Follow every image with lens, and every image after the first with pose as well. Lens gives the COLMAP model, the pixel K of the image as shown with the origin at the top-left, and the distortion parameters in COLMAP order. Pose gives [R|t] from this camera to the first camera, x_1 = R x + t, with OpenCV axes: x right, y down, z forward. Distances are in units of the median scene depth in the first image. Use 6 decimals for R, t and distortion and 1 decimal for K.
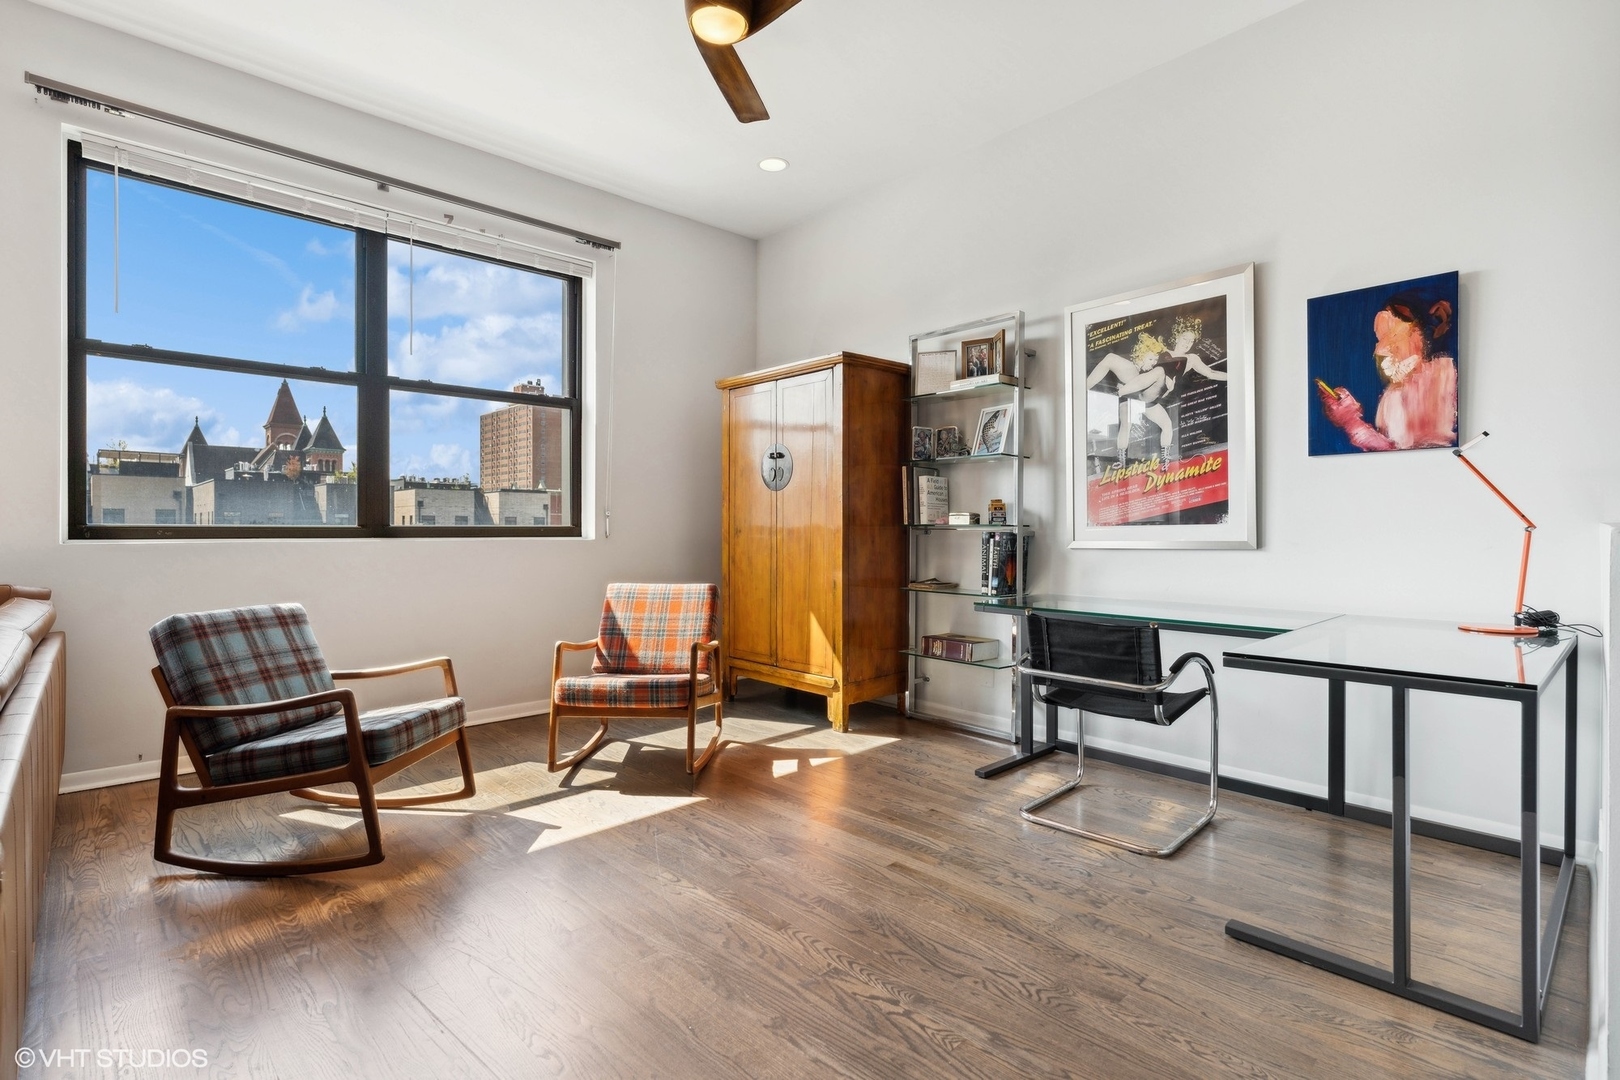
lens RADIAL K [[784.4, 0, 806.4], [0, 784.4, 537.6], [0, 0, 1]] dist [-0.003145, 0.001907]
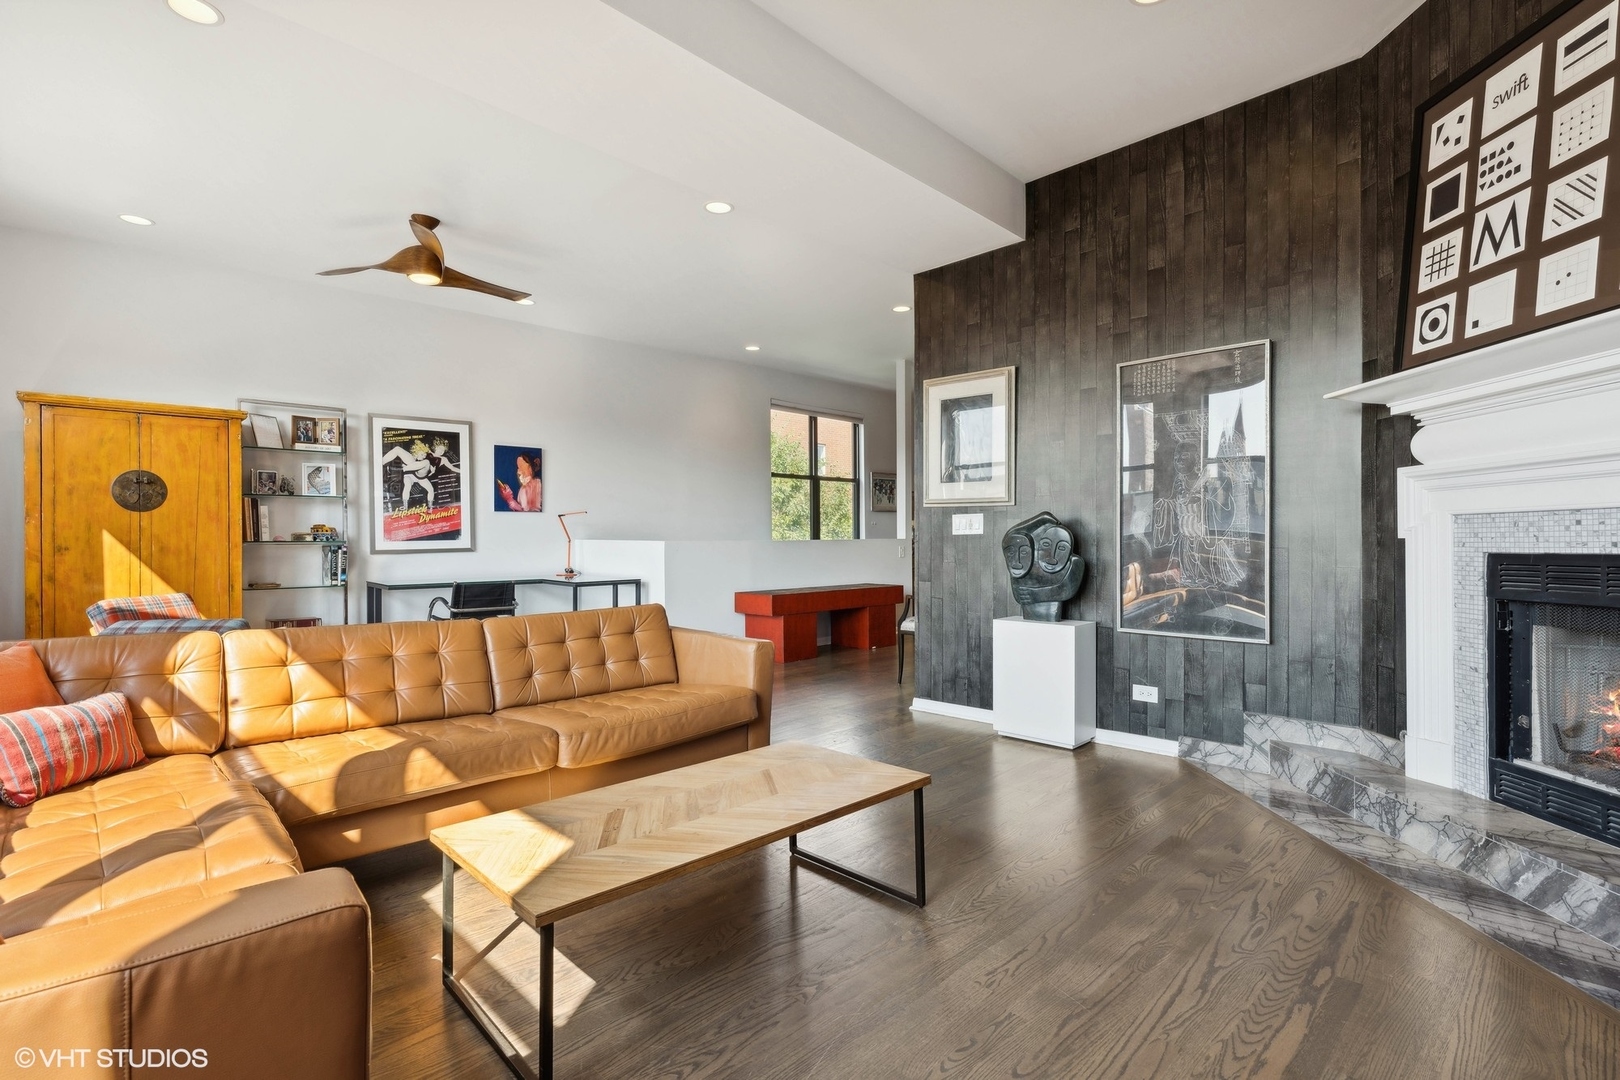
lens RADIAL K [[770.4, 0, 806.1], [0, 770.4, 544.7], [0, 0, 1]] dist [-0.001993, -0.000796]
pose [[-0.012859, -0.010157, 0.999866, -1.535449], [0.017837, 0.999787, 0.010386, -0.009536], [-0.999758, 0.017969, -0.012675, 0.084720]]
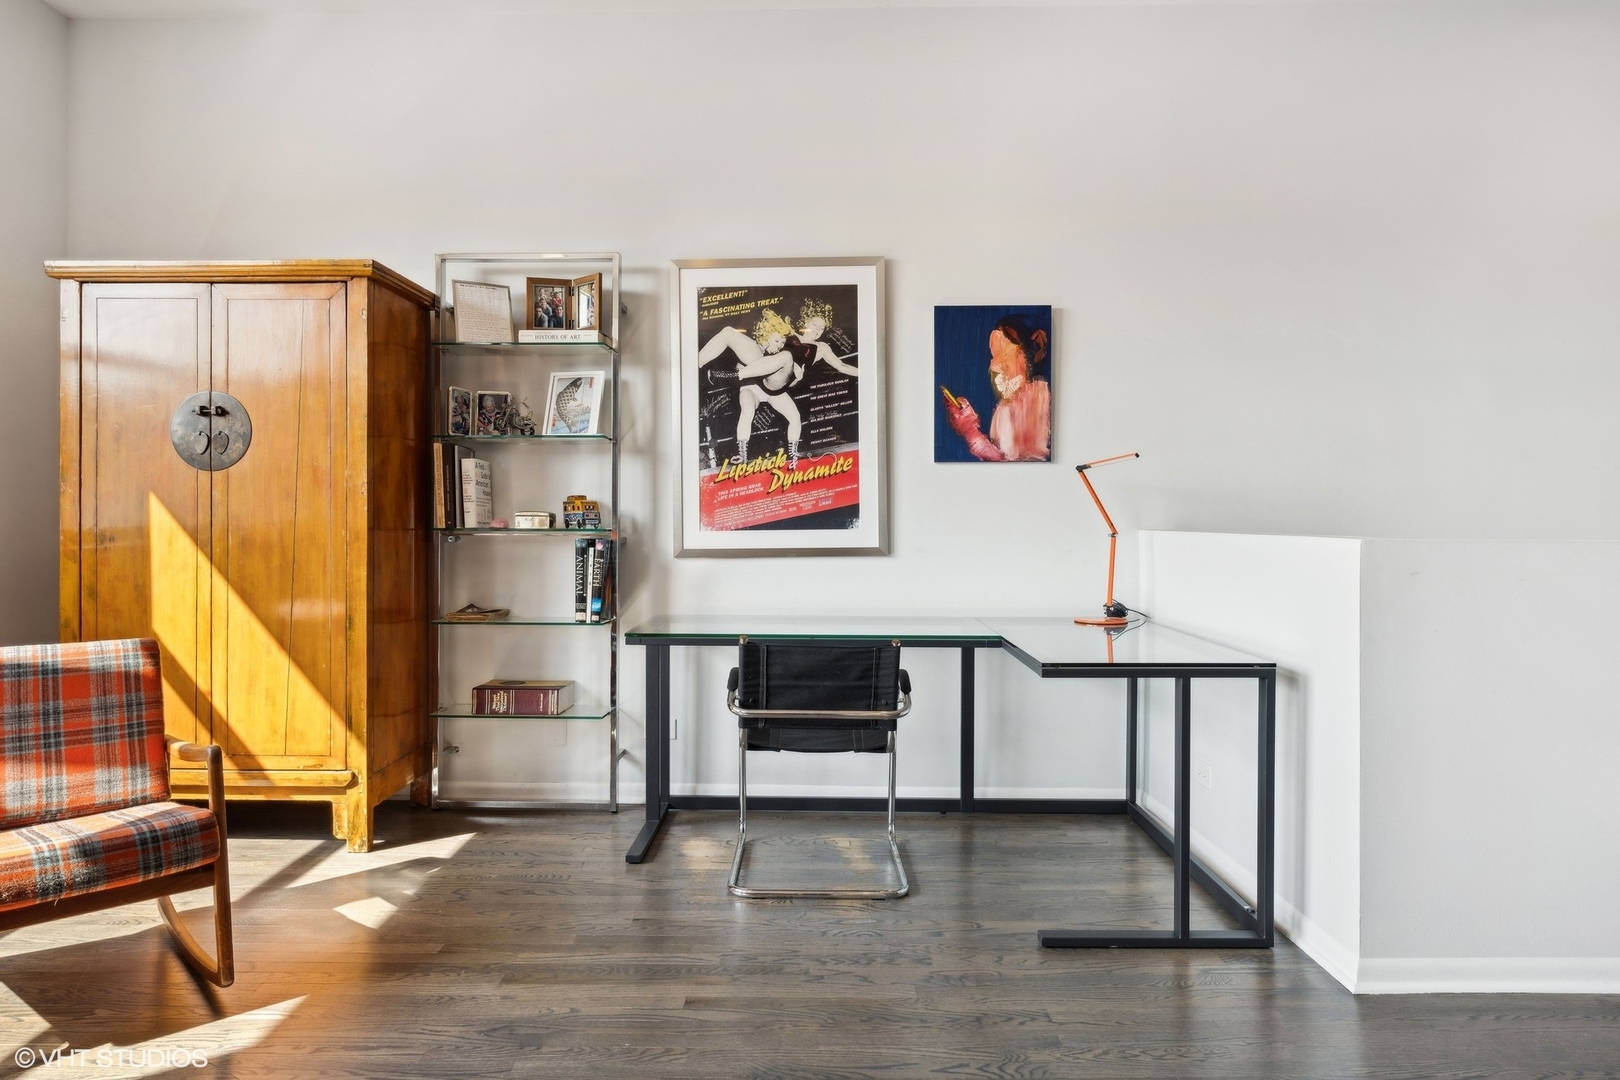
lens RADIAL K [[1003.1, 0, 810.4], [0, 1003.1, 533.4], [0, 0, 1]] dist [-0.007430, 0.000325]
pose [[0.691019, -0.005439, 0.722816, -0.361943], [0.007234, 0.999974, 0.000609, -0.013129], [-0.722800, 0.004808, 0.691040, 0.206525]]
